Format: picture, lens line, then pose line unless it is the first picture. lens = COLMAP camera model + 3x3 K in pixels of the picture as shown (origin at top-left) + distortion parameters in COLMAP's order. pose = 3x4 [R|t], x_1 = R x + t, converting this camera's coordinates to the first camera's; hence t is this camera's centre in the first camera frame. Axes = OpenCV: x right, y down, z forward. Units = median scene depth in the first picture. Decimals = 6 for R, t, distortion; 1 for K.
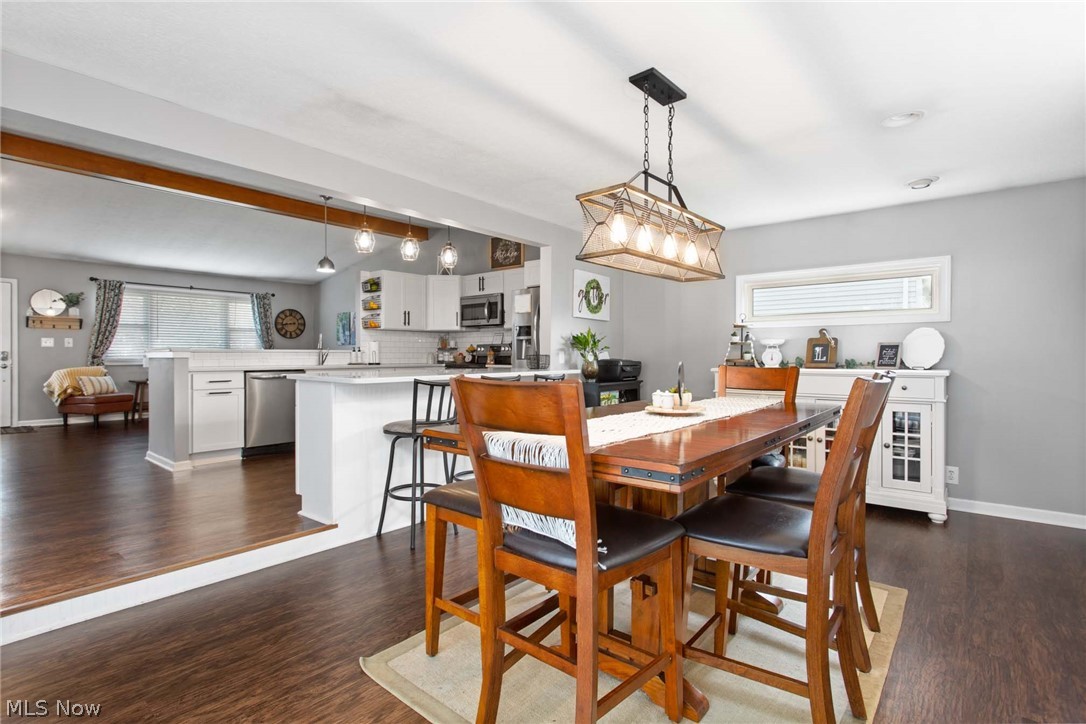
lens RADIAL K [[541.9, 0, 532.6], [0, 541.9, 354.8], [0, 0, 1]] dist [-0.008101, 0.004363]
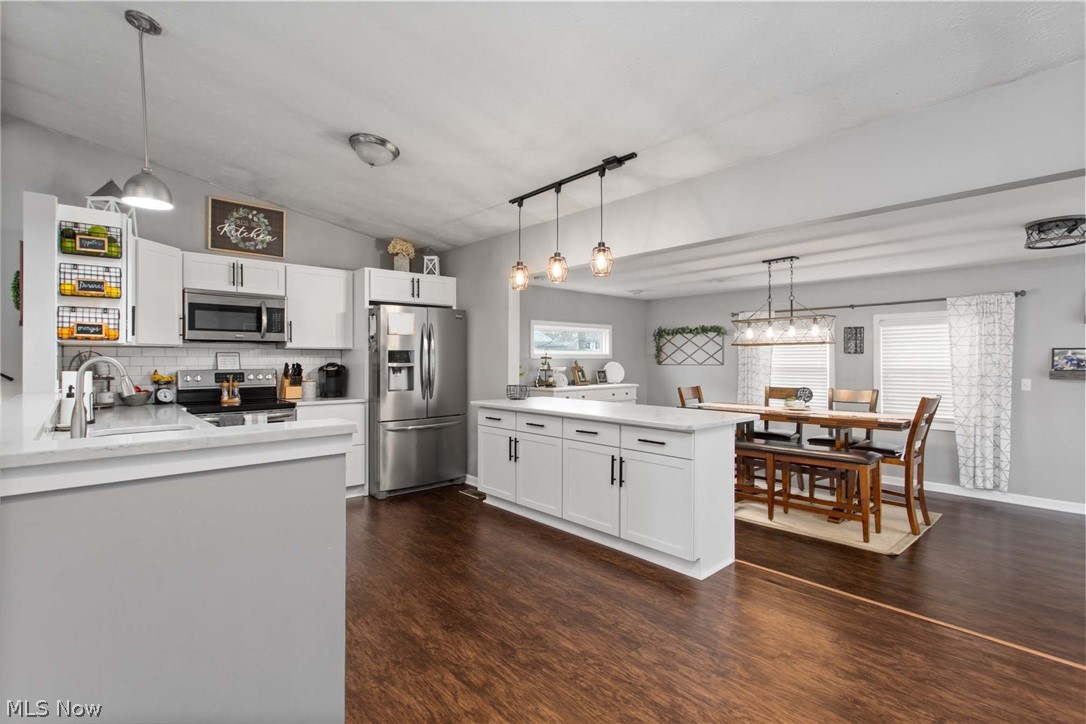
lens RADIAL K [[516.9, 0, 547.7], [0, 516.9, 354.3], [0, 0, 1]] dist [-0.004114, 0.004789]
pose [[0.115271, 0.009214, 0.993291, -0.617268], [-0.000625, 0.999957, -0.009204, -0.032078], [-0.993334, 0.000441, 0.115272, 0.551465]]
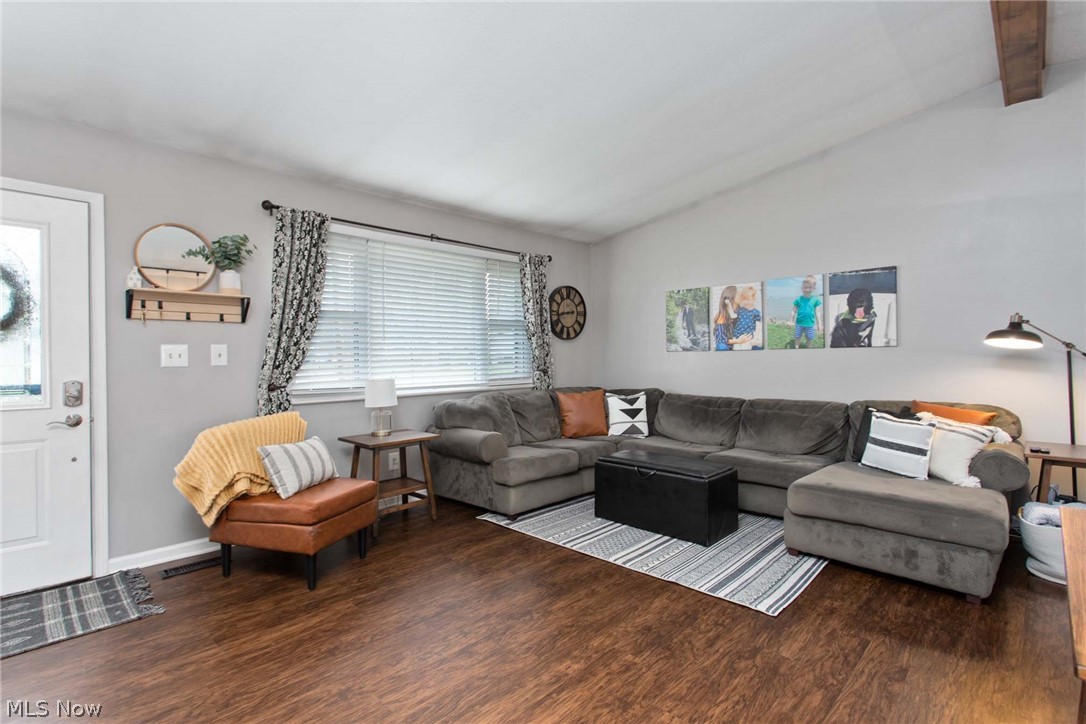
lens RADIAL K [[516.9, 0, 522.3], [0, 516.9, 355.7], [0, 0, 1]] dist [-0.004114, 0.004789]
pose [[0.998078, -0.009151, -0.061290, -0.640458], [0.009418, 0.999947, 0.004074, -0.022733], [0.061249, -0.004643, 0.998112, 0.655913]]
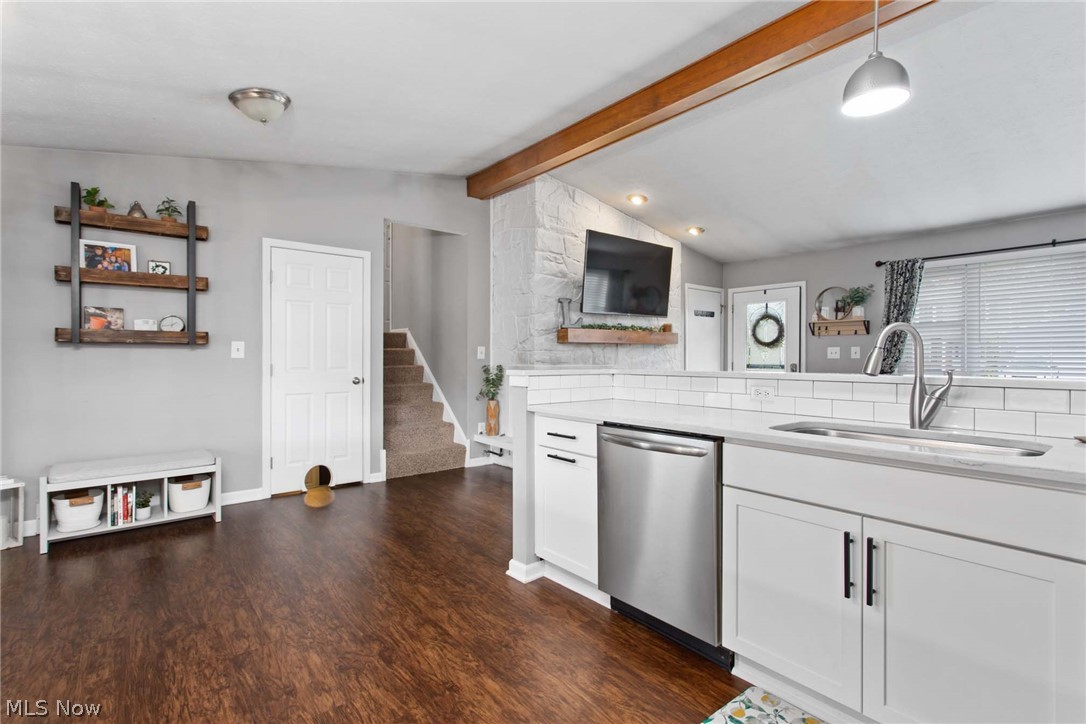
lens RADIAL K [[516.9, 0, 544.6], [0, 516.9, 355.0], [0, 0, 1]] dist [-0.004114, 0.004789]
pose [[-0.167490, -0.003935, -0.985866, -0.067285], [-0.000819, 0.999992, -0.003853, -0.017091], [0.985873, 0.000162, -0.167492, 0.735278]]
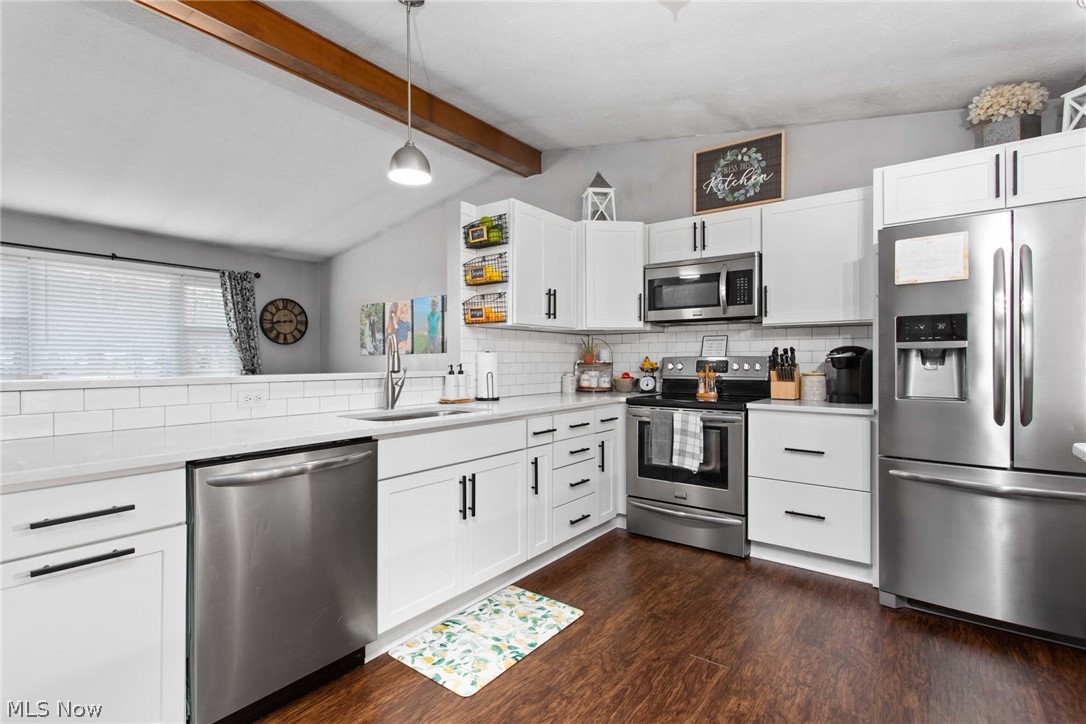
lens RADIAL K [[516.9, 0, 530.5], [0, 516.9, 356.2], [0, 0, 1]] dist [-0.004114, 0.004789]
pose [[0.998424, 0.000267, 0.056116, -0.263711], [0.000073, 0.999982, -0.006055, -0.017100], [-0.056117, 0.006049, 0.998406, 0.514344]]
